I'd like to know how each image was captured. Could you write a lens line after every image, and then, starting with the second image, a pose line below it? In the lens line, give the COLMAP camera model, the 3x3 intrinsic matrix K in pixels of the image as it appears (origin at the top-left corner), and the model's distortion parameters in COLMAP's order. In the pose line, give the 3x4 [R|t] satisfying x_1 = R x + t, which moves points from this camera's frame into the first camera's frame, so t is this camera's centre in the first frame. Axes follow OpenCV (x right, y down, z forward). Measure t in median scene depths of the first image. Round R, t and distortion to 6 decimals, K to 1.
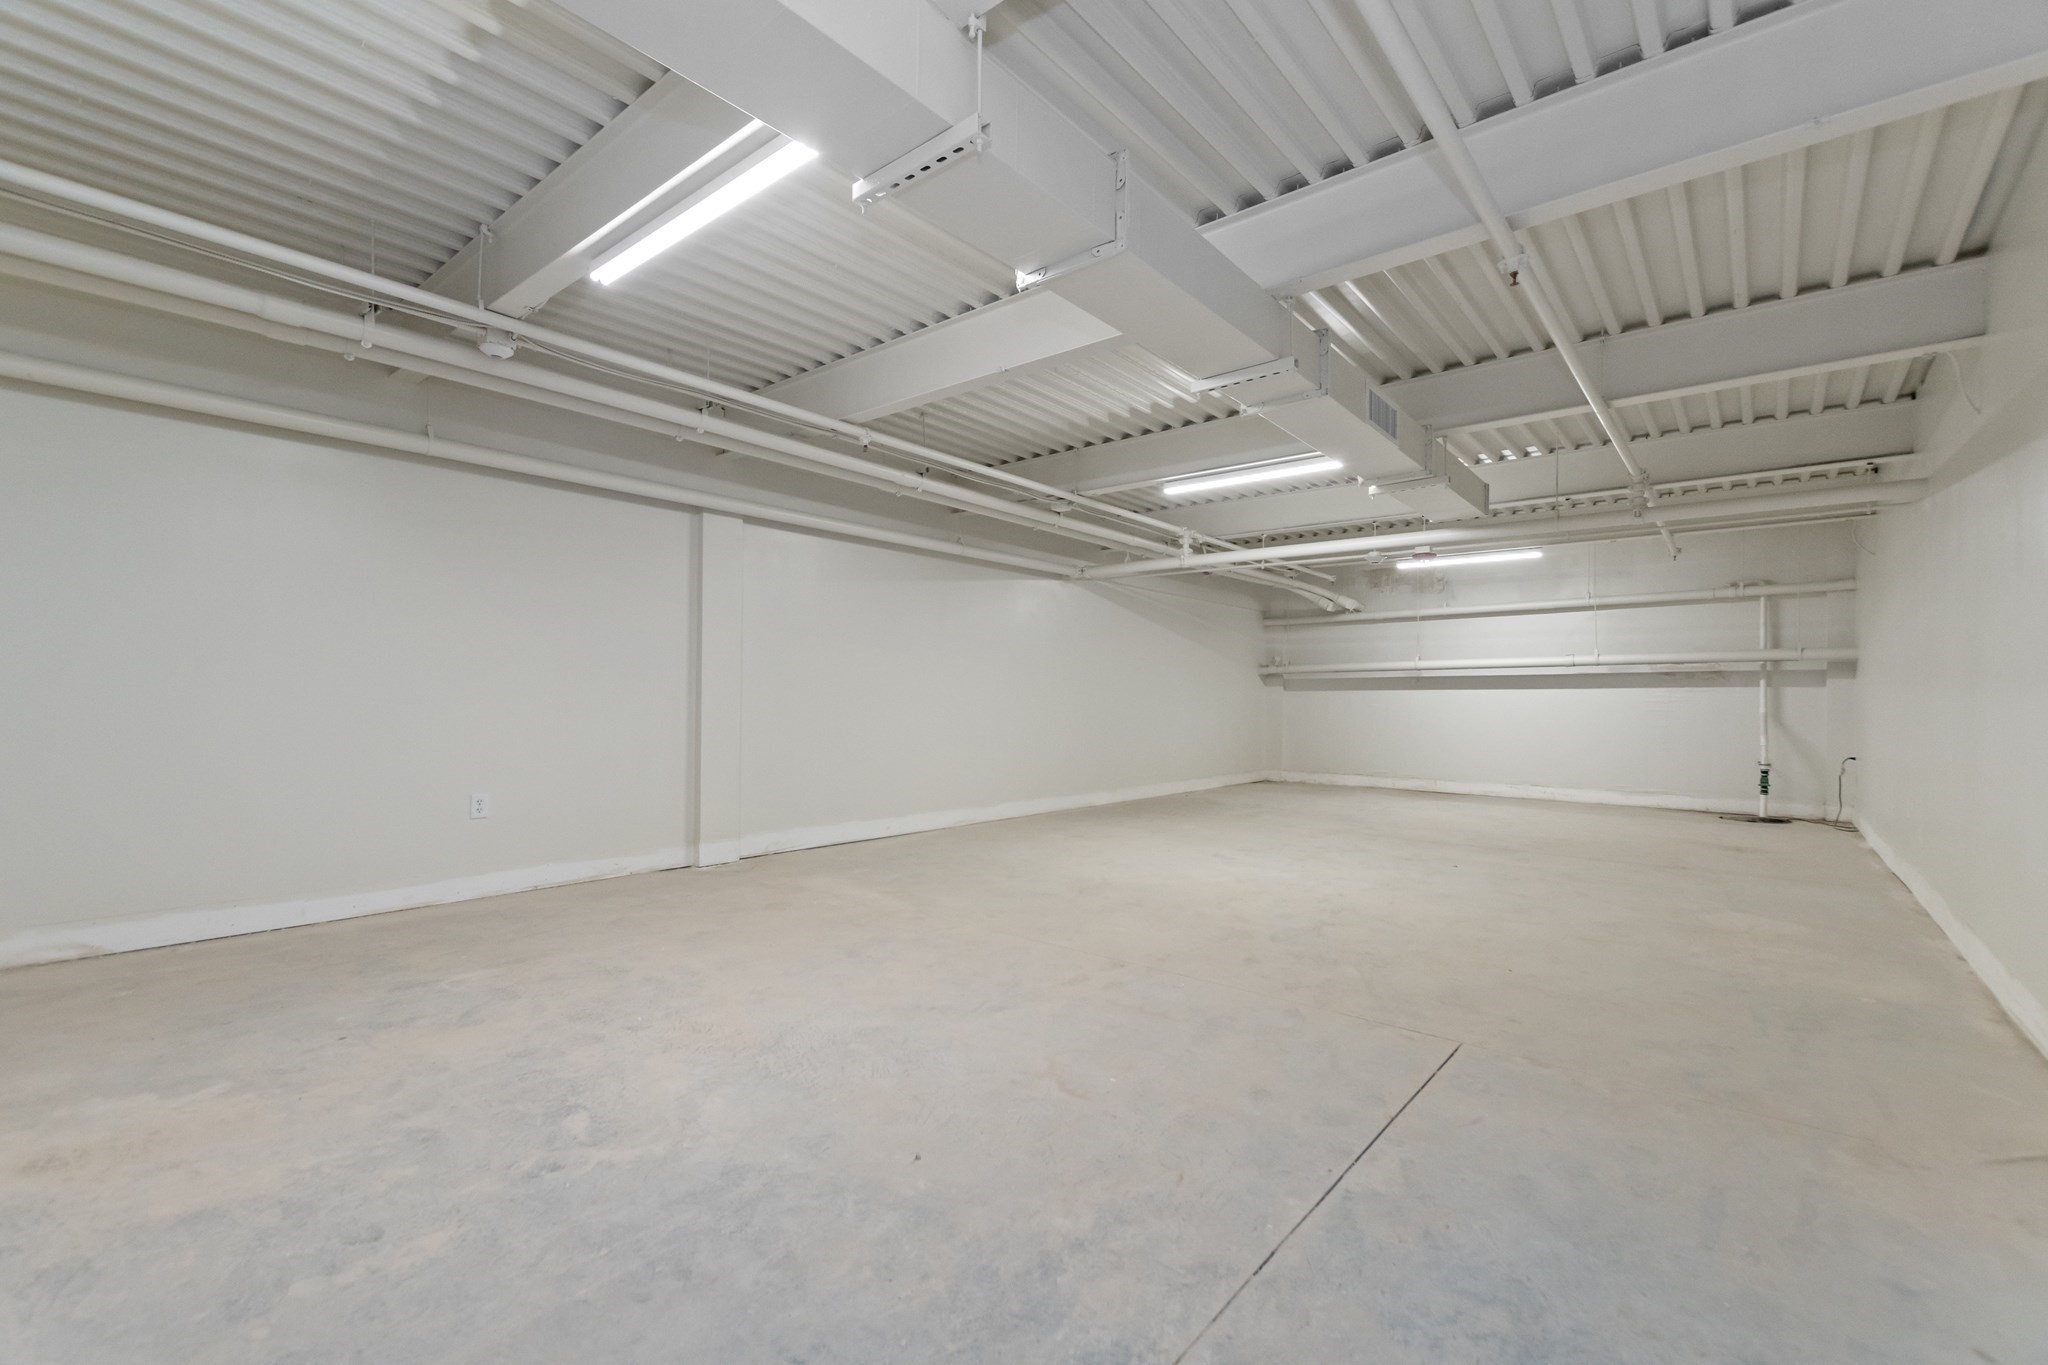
lens RADIAL K [[895.0, 0, 1024.0], [0, 895.0, 682.5], [0, 0, 1]] dist [0.007221, -0.003105]
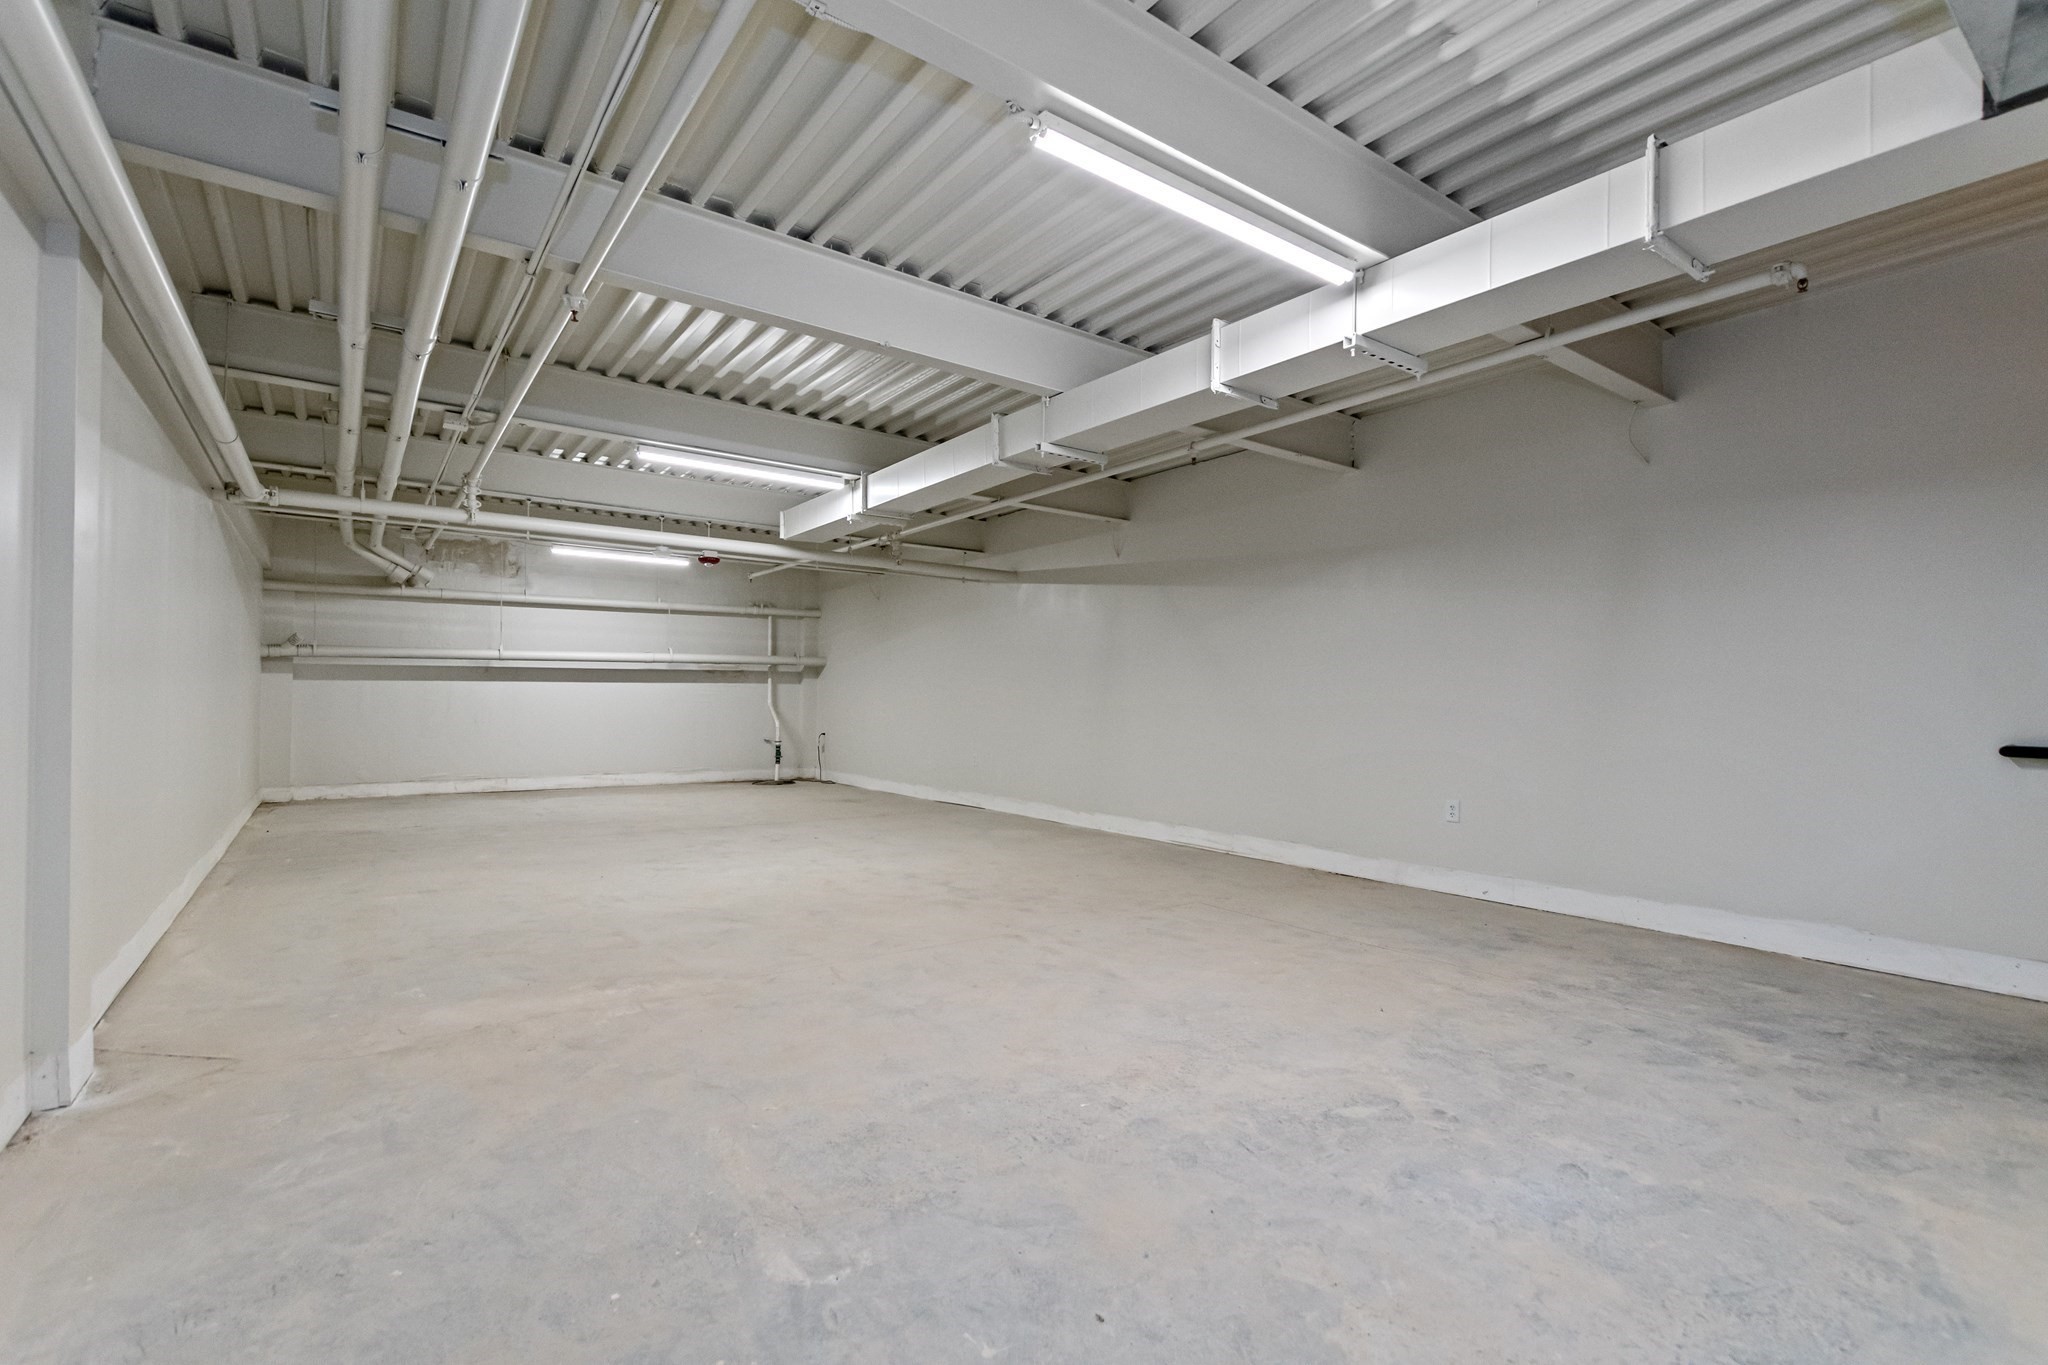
lens RADIAL K [[947.3, 0, 1031.5], [0, 947.3, 688.6], [0, 0, 1]] dist [-0.001187, 0.000893]
pose [[0.224336, 0.003736, 0.974505, -1.053747], [-0.025777, 0.999665, 0.002102, -0.001510], [-0.974171, -0.025592, 0.224357, 0.714349]]
